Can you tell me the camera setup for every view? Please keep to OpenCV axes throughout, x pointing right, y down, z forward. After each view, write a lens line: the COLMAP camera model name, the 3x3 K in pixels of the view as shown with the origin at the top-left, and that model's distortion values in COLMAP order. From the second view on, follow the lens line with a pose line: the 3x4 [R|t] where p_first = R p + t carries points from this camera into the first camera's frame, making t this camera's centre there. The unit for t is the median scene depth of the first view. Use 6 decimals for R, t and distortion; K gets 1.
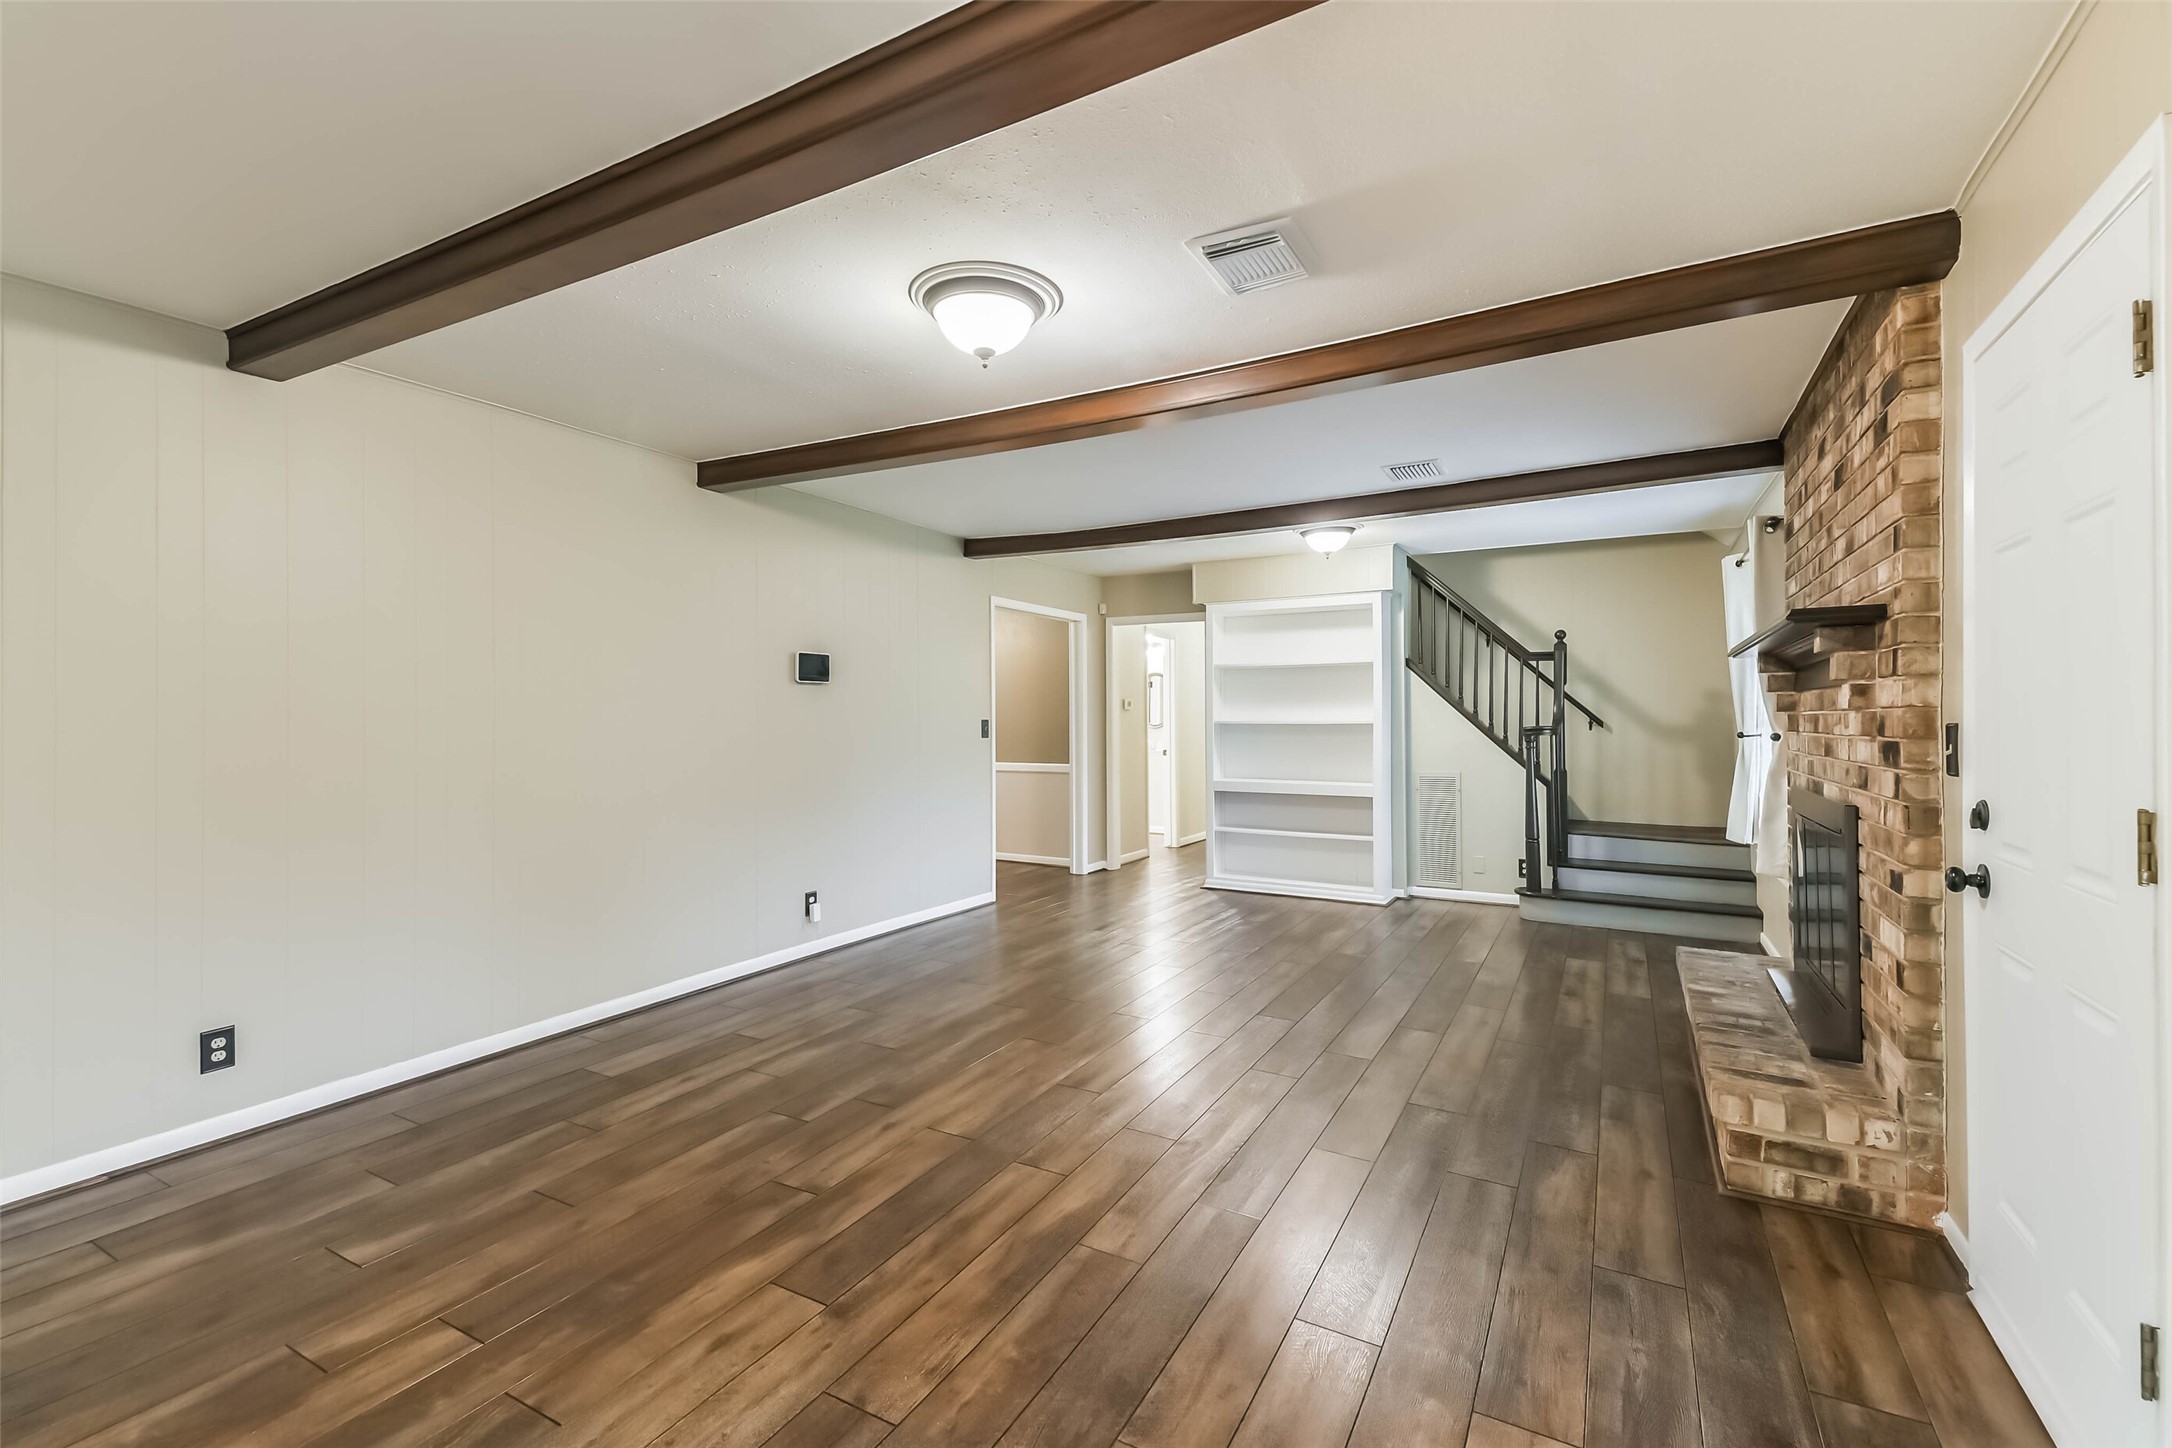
lens RADIAL K [[947.2, 0, 1086.0], [0, 947.2, 724.0], [0, 0, 1]] dist [0.066587, -0.000224]
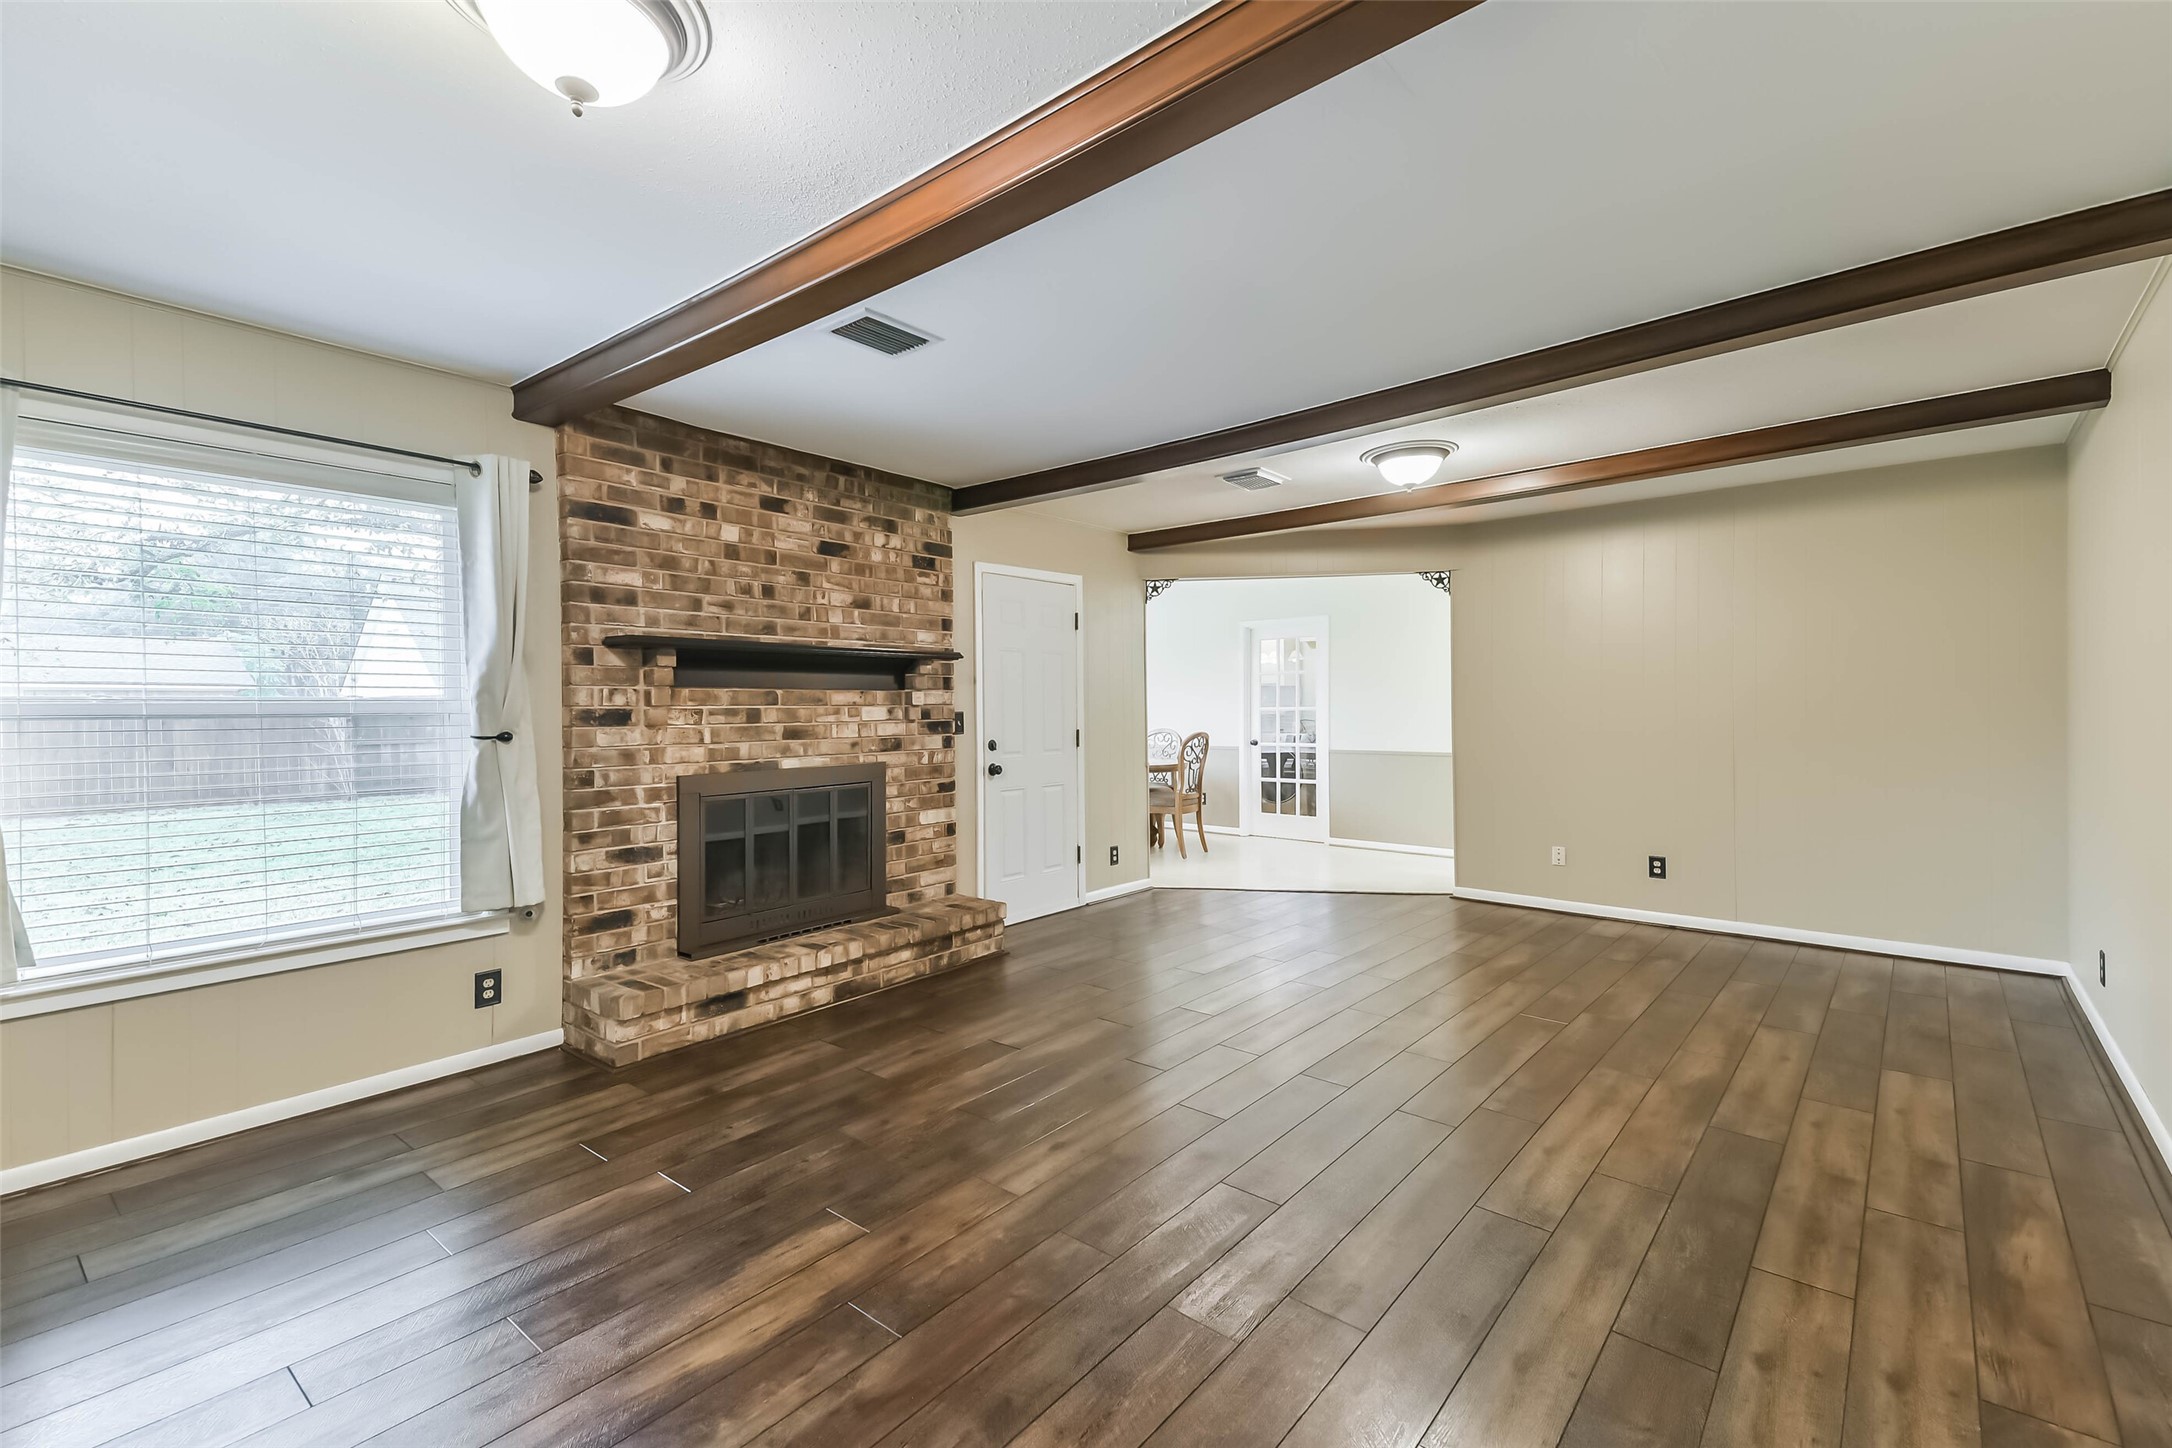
lens RADIAL K [[947.2, 0, 1086.0], [0, 947.2, 724.0], [0, 0, 1]] dist [0.066587, -0.000224]
pose [[-0.982988, 0.006494, 0.183557, 0.109718], [0.010643, 0.999709, 0.021628, -0.011413], [-0.183363, 0.023214, -0.982771, 2.087214]]
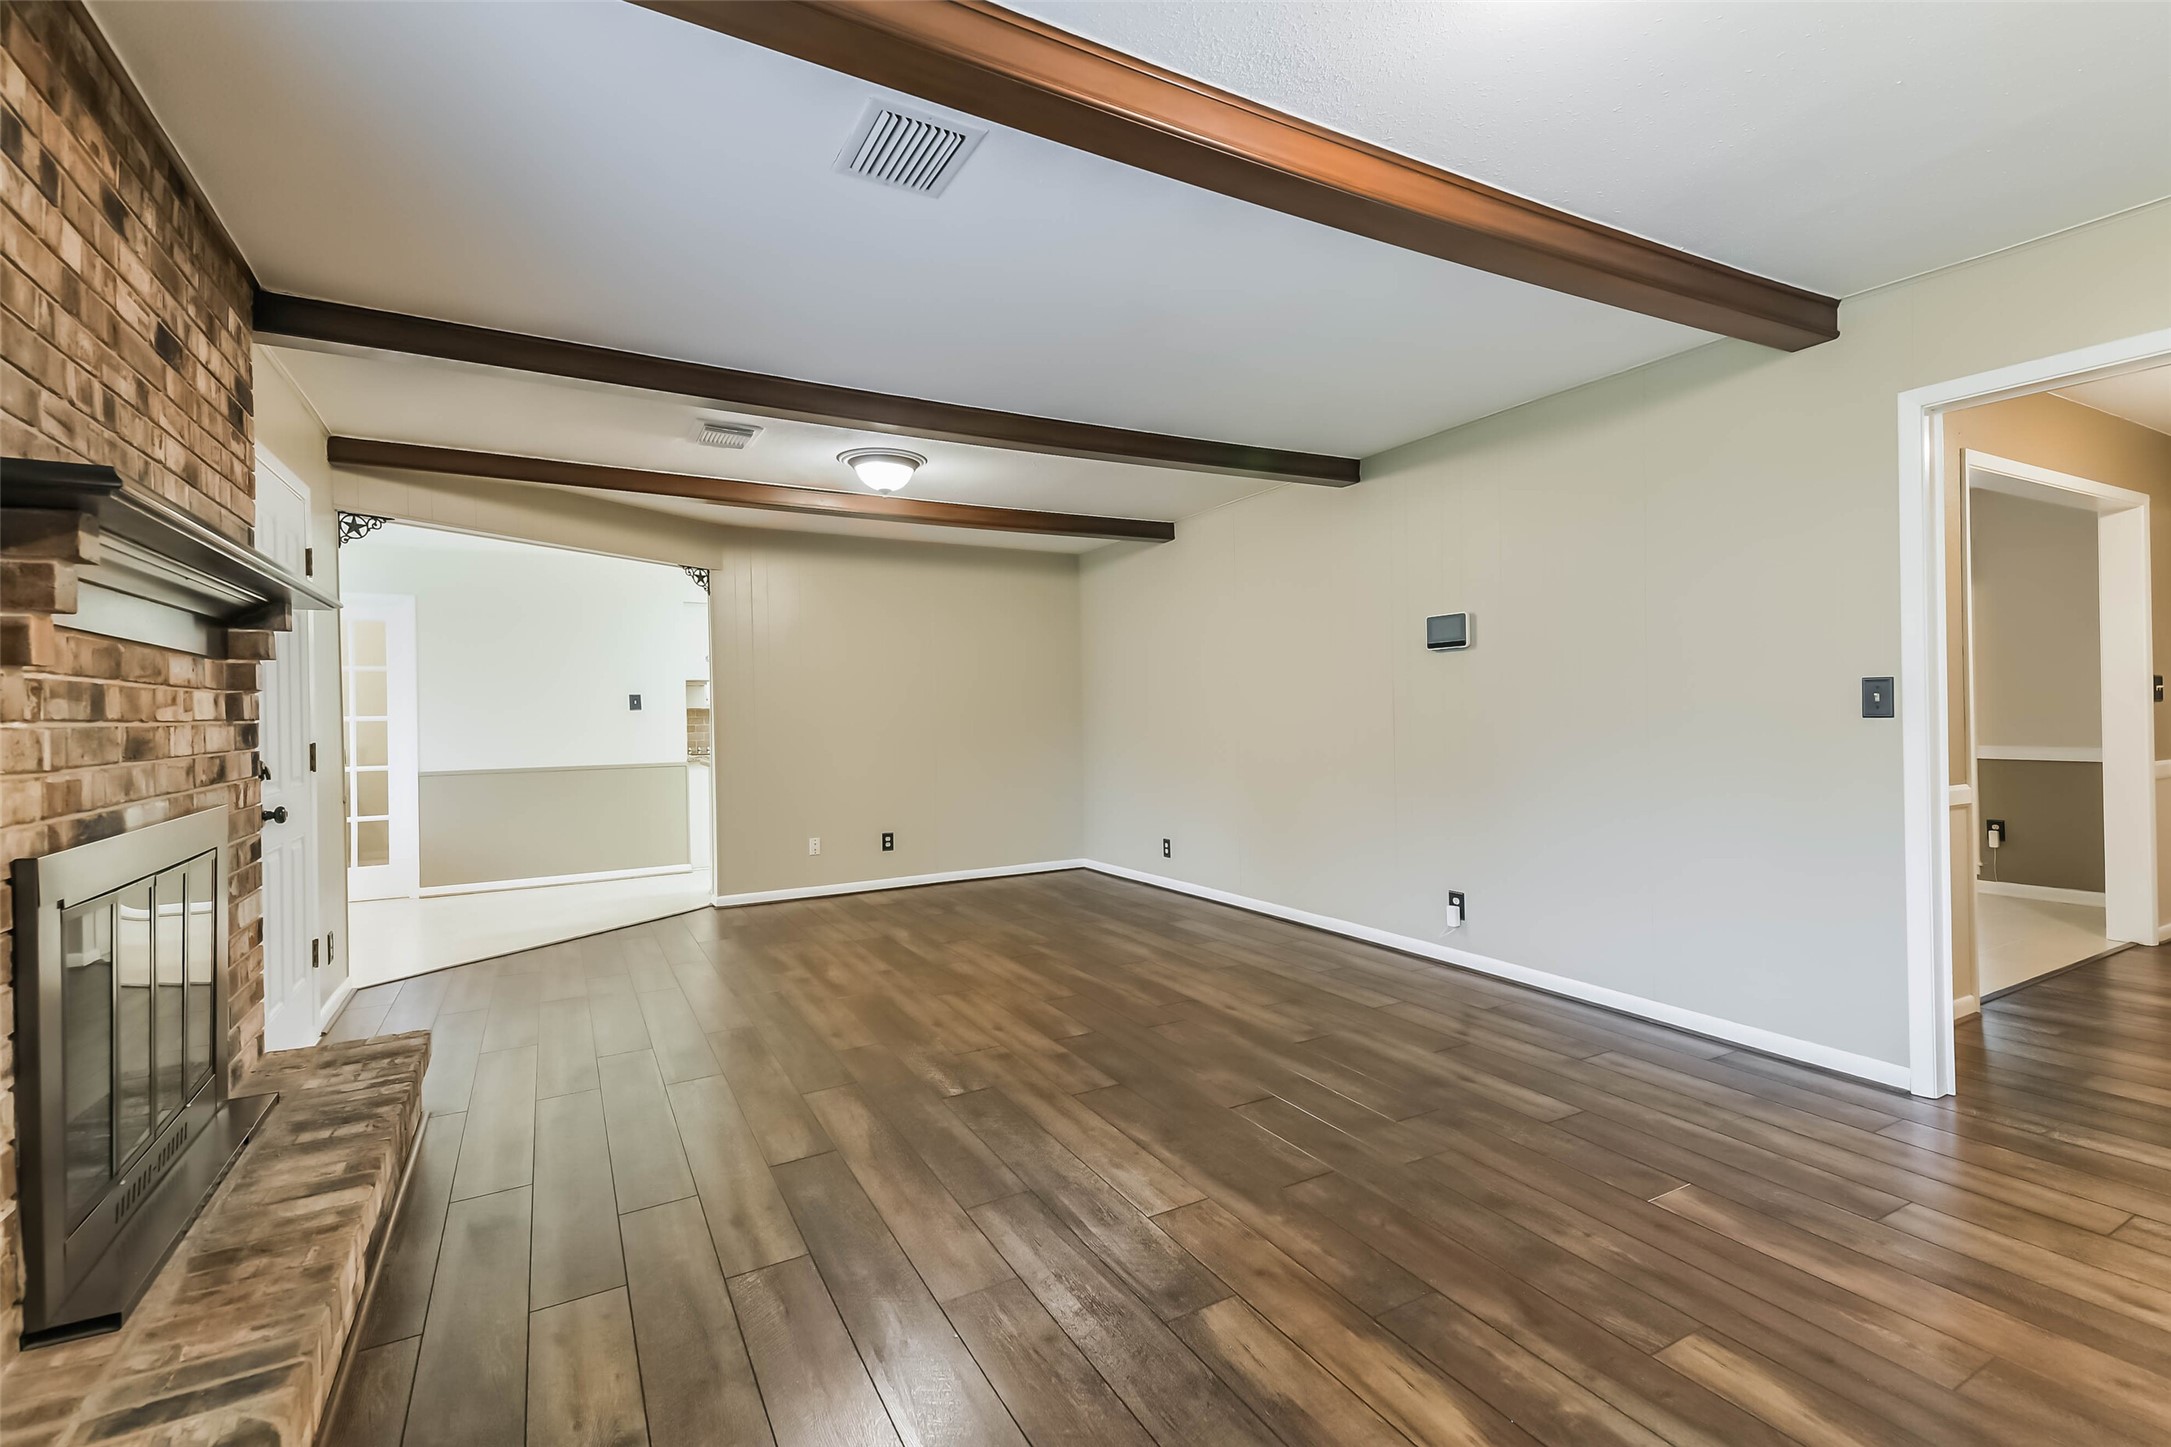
lens RADIAL K [[953.9, 0, 1096.6], [0, 953.9, 716.9], [0, 0, 1]] dist [0.068676, -0.033630]
pose [[-0.517272, 0.012073, -0.855736, 0.907725], [0.010477, 0.999915, 0.007774, 0.008554], [0.855757, -0.004944, -0.517354, 1.692926]]
